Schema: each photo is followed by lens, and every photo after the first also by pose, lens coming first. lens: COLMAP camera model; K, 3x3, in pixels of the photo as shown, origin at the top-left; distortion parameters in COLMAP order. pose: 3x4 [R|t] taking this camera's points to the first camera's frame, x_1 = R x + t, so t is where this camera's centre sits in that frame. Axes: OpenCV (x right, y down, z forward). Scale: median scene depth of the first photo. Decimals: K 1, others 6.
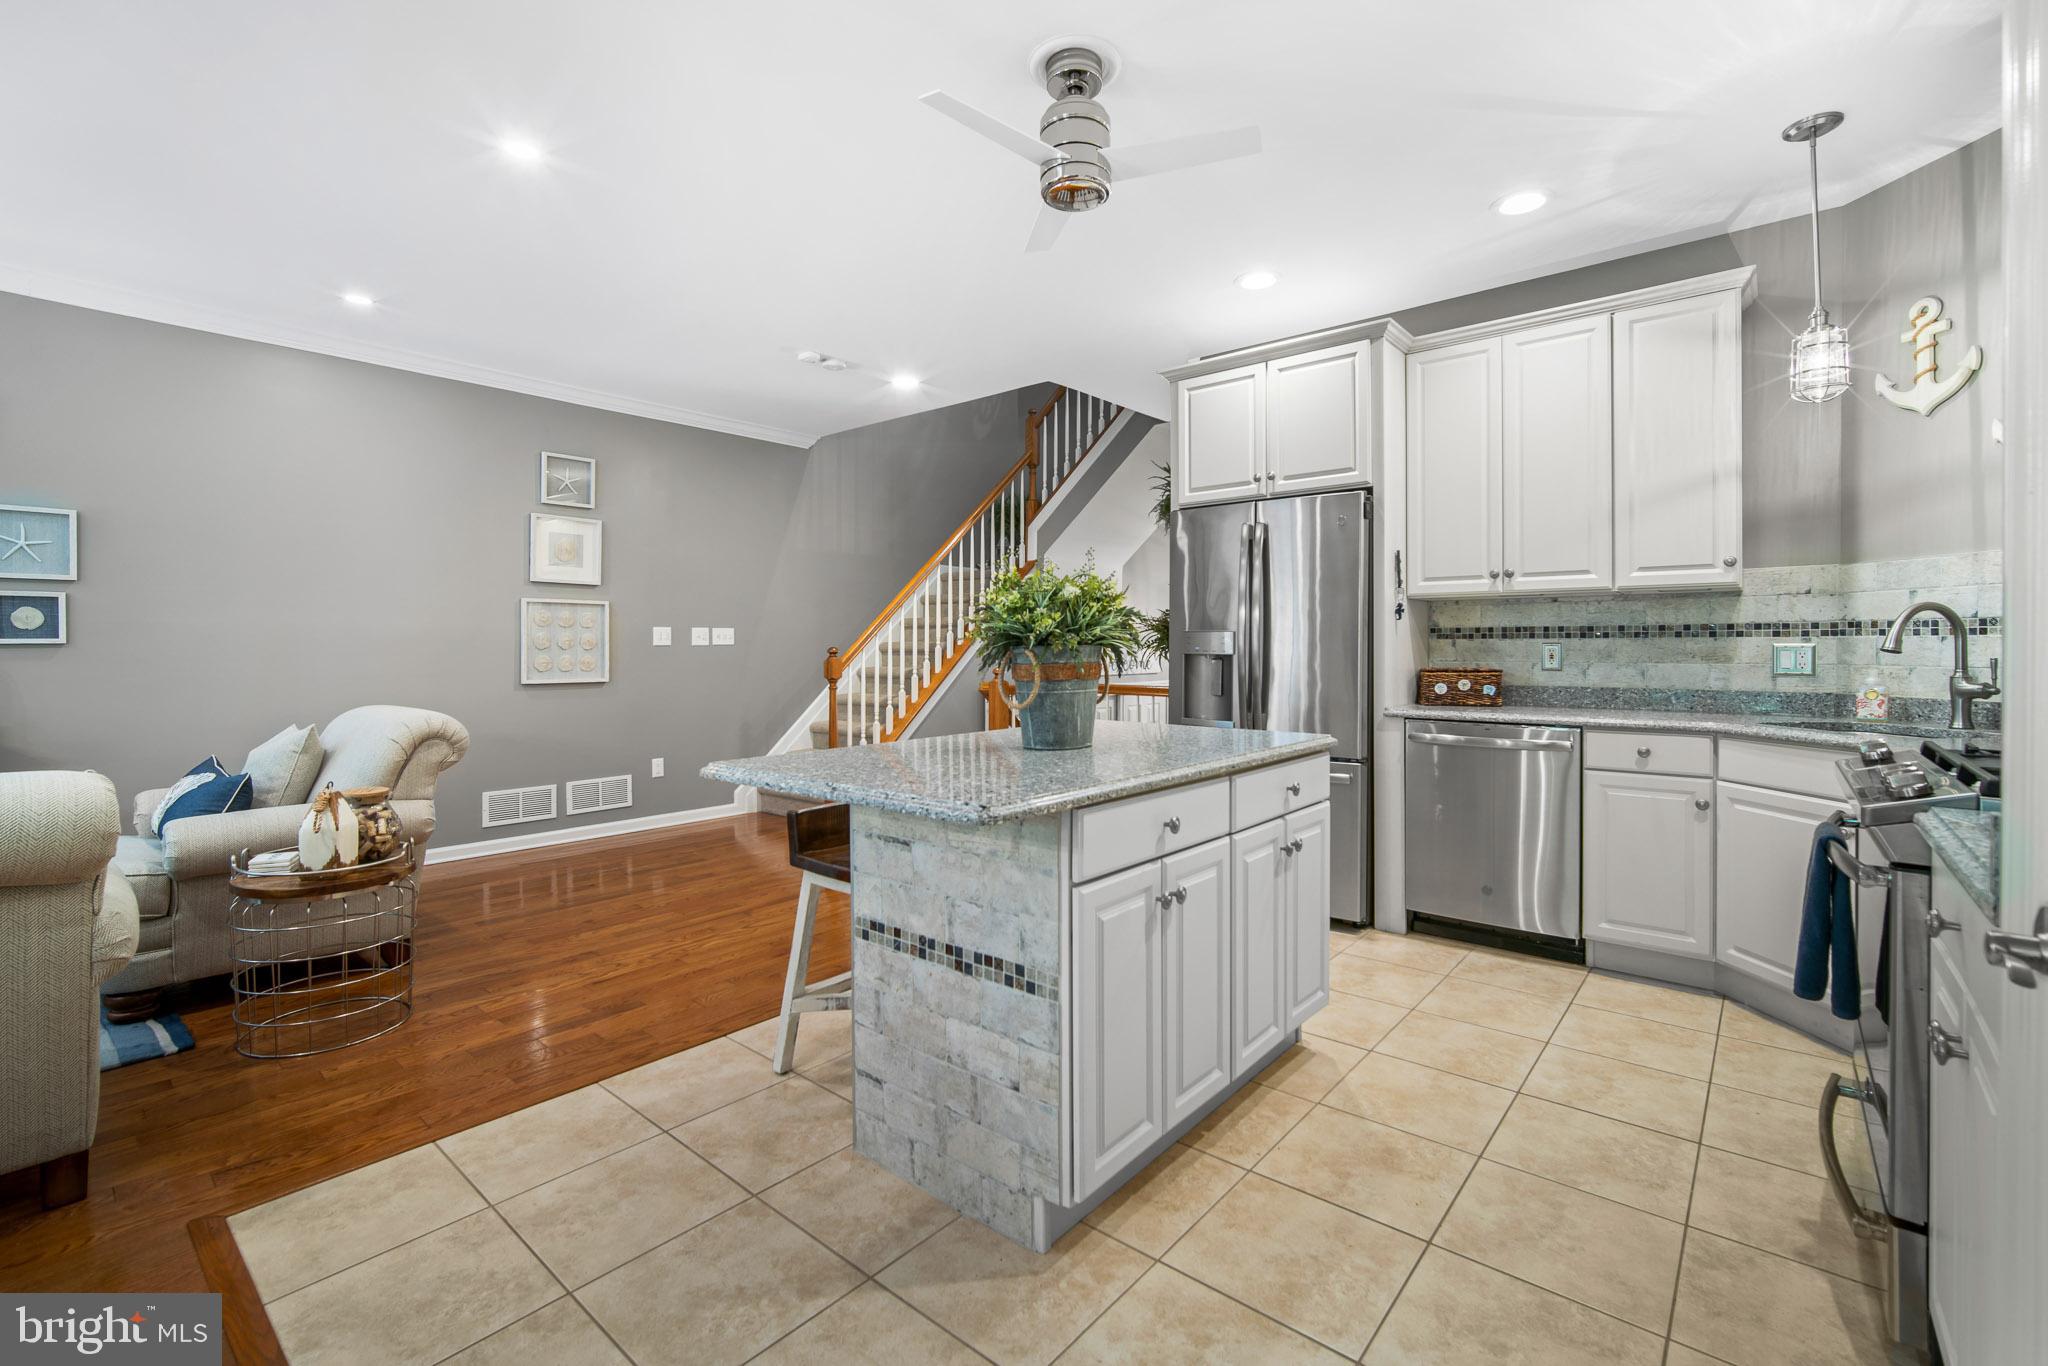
lens RADIAL K [[898.9, 0, 981.4], [0, 898.9, 647.3], [0, 0, 1]] dist [-0.009657, 0.003675]
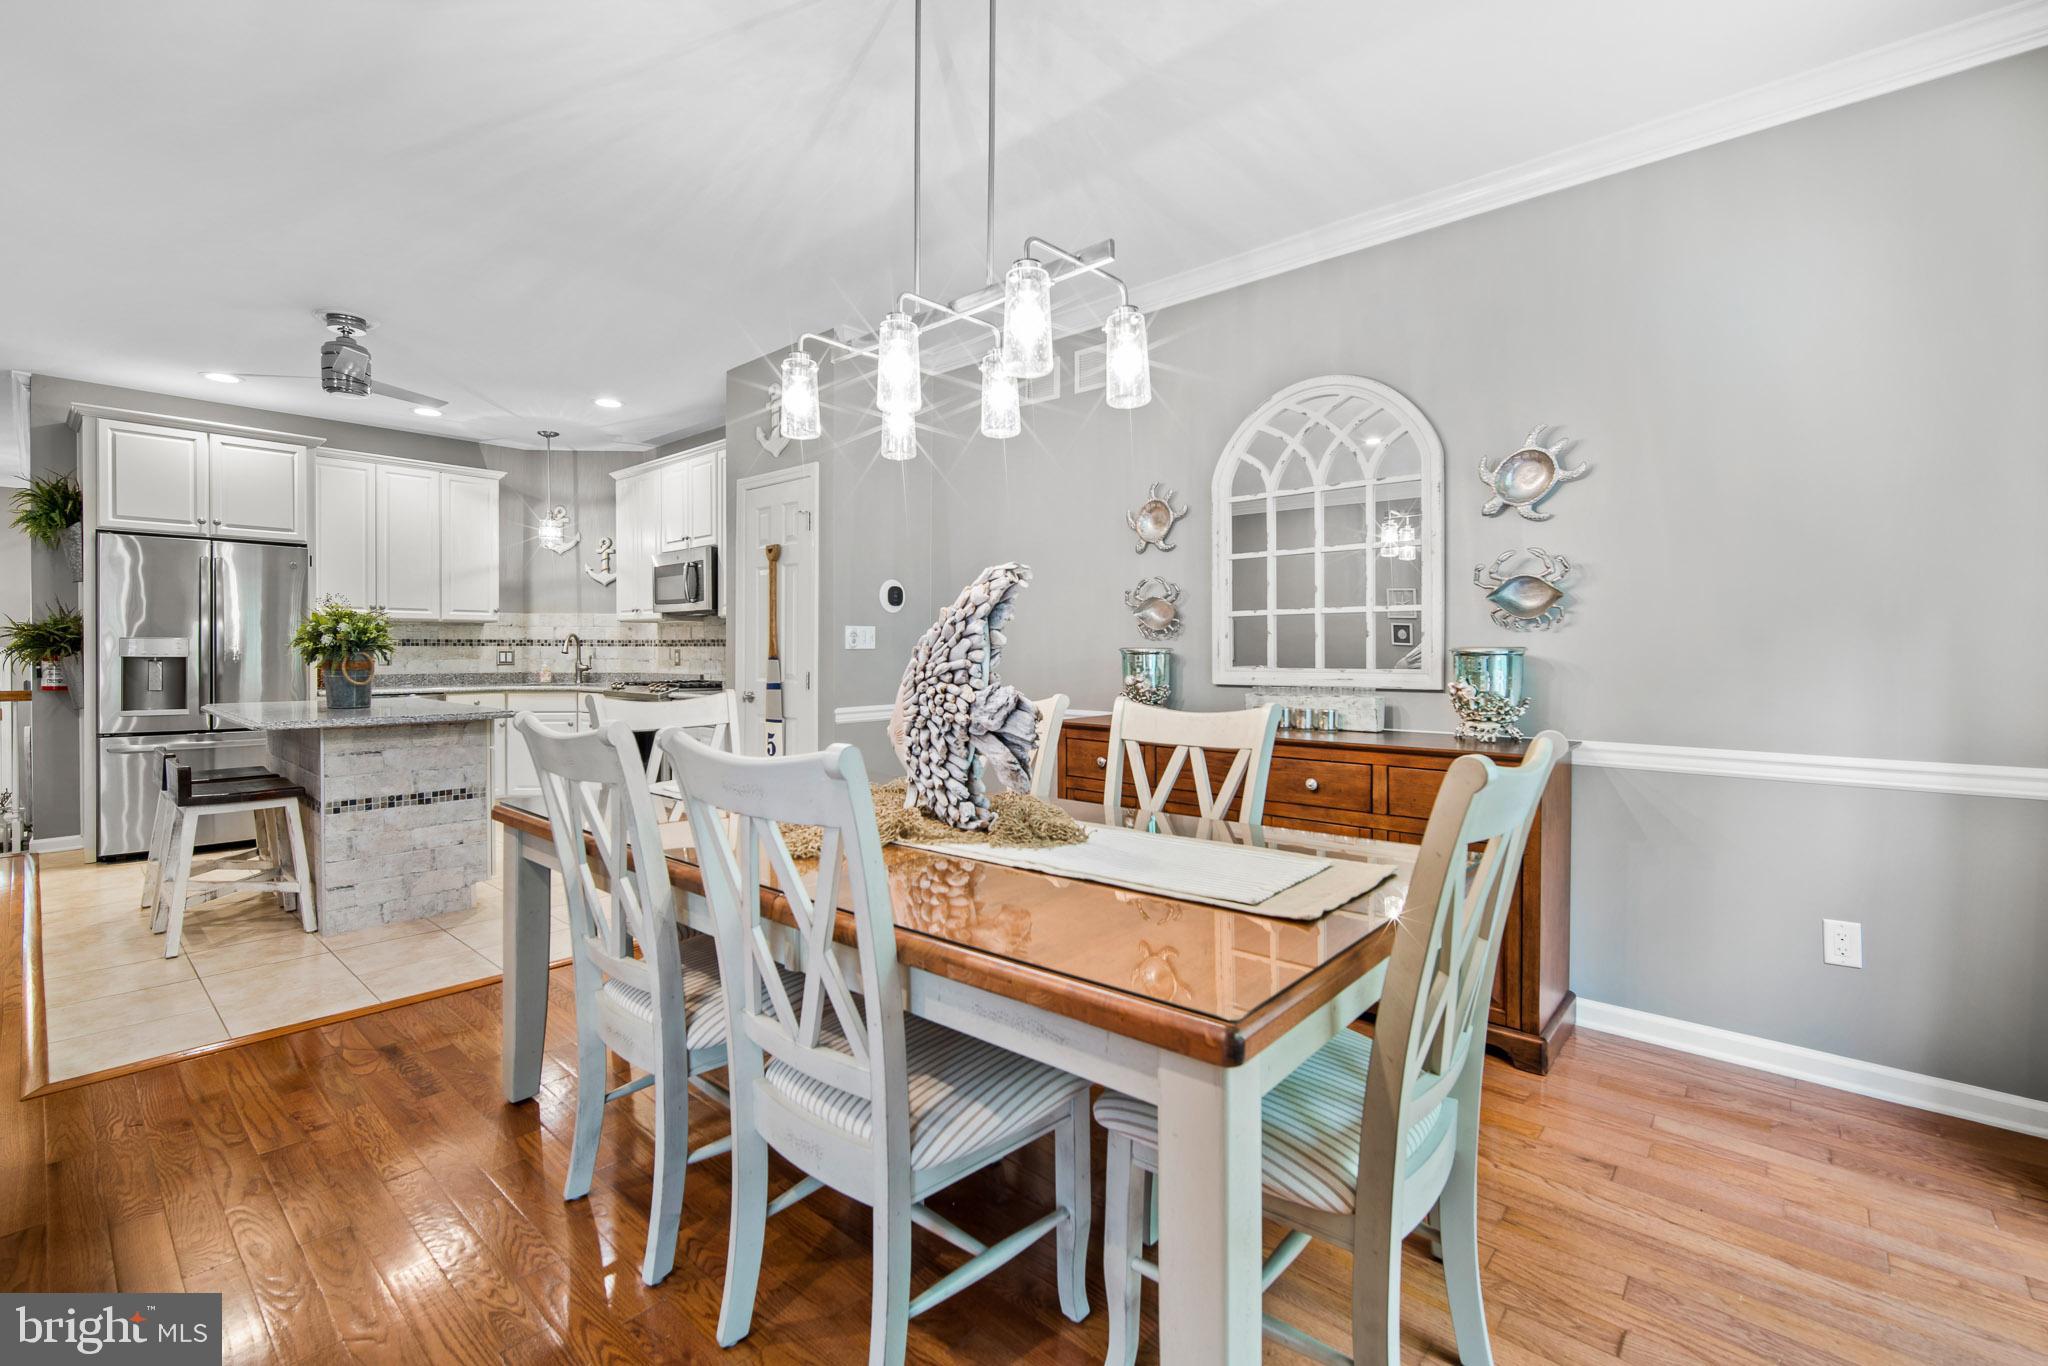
lens RADIAL K [[898.9, 0, 1053.2], [0, 898.9, 639.6], [0, 0, 1]] dist [-0.009657, 0.003675]
pose [[-0.017501, 0.013259, 0.999759, -1.345445], [-0.000619, 0.999912, -0.013272, -0.000143], [-0.999847, -0.000851, -0.017492, -0.280360]]
